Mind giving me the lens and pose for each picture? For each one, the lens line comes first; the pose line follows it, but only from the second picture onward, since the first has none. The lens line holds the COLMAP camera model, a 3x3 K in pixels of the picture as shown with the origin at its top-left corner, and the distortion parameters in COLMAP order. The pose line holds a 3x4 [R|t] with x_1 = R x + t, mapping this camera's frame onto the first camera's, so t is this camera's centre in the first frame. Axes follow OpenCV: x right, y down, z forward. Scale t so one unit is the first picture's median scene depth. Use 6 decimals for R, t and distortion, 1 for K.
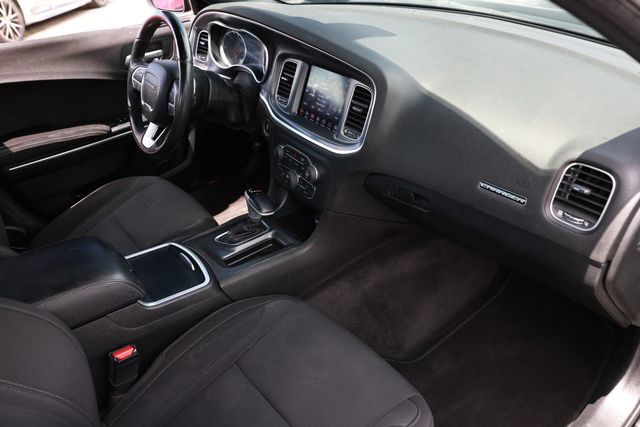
lens RADIAL K [[494.8, 0, 334.2], [0, 494.8, 215.9], [0, 0, 1]] dist [-0.115562, 0.084141]
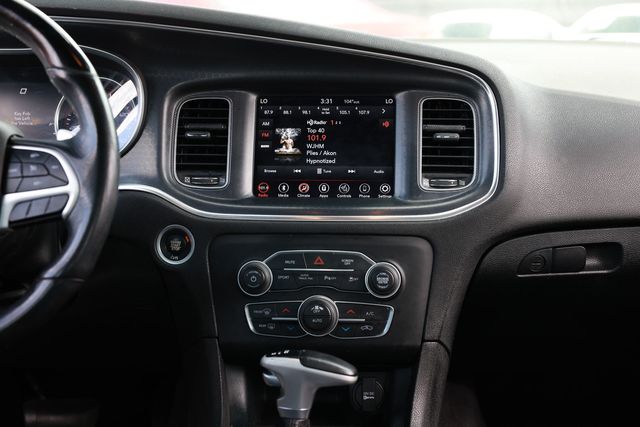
lens RADIAL K [[1009.1, 0, 325.9], [0, 1009.1, 214.4], [0, 0, 1]] dist [0.052390, 0.000000]
pose [[0.630501, -0.100490, 0.769656, -0.692977], [0.393707, 0.895961, -0.205544, 0.033219], [-0.668927, 0.432615, 0.604468, 0.322303]]
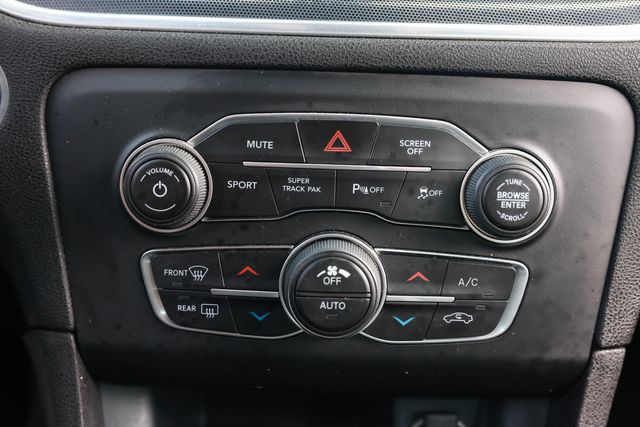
lens RADIAL K [[920.2, 0, 319.3], [0, 920.2, 217.1], [0, 0, 1]] dist [0.042465, 0.000000]
pose [[0.597099, -0.215223, 0.772756, -0.291339], [0.385910, 0.921602, -0.041510, -0.073970], [-0.703239, 0.323000, 0.633345, 0.674006]]
